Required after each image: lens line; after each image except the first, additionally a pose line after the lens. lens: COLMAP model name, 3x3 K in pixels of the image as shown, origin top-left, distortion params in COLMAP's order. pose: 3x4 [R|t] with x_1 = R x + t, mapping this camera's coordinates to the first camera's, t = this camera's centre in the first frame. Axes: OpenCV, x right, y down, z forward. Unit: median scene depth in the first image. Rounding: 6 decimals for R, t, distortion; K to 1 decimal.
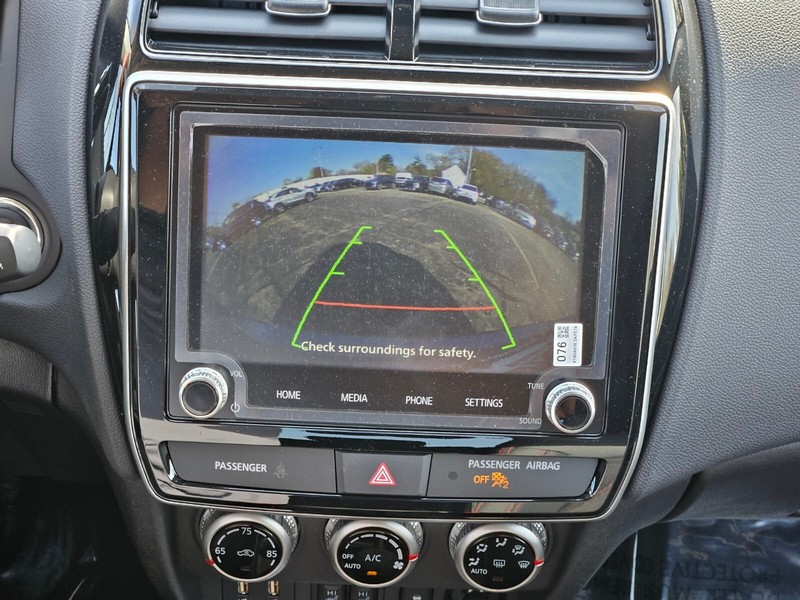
lens RADIAL K [[1574.5, 0, 400.0], [0, 1574.5, 300.0], [0, 0, 1]] dist [-0.490456, 4.730902]
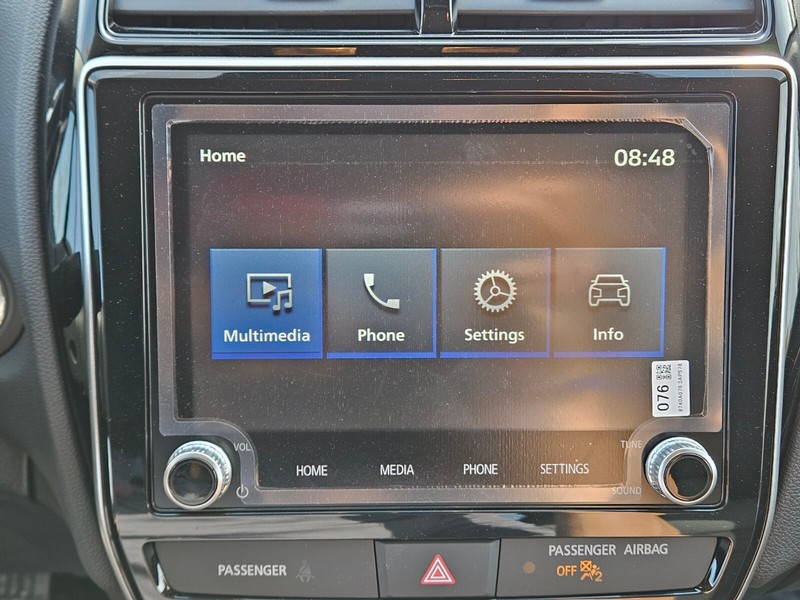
lens RADIAL K [[1074.5, 0, 399.1], [0, 1074.5, 307.9], [0, 0, 1]] dist [0.186266, -0.618895]
pose [[0.998821, -0.048098, 0.006616, -0.027765], [0.048491, 0.995031, -0.086956, 0.029034], [-0.002401, 0.087174, 0.996190, 0.463303]]
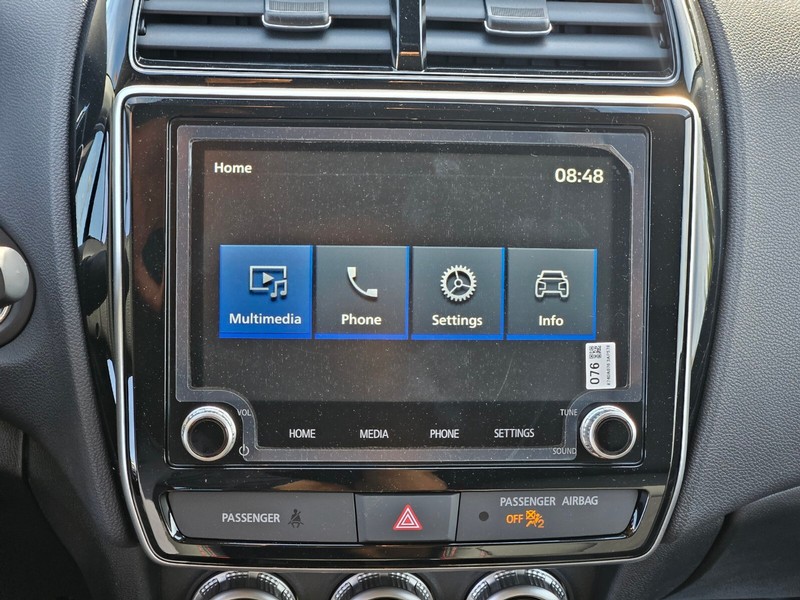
lens RADIAL K [[1574.5, 0, 400.0], [0, 1574.5, 300.0], [0, 0, 1]] dist [-0.490456, 4.730902]
pose [[0.995525, -0.036640, 0.087105, -0.090987], [0.047927, 0.990191, -0.131246, 0.105806], [-0.081442, 0.134833, 0.987516, 0.086101]]
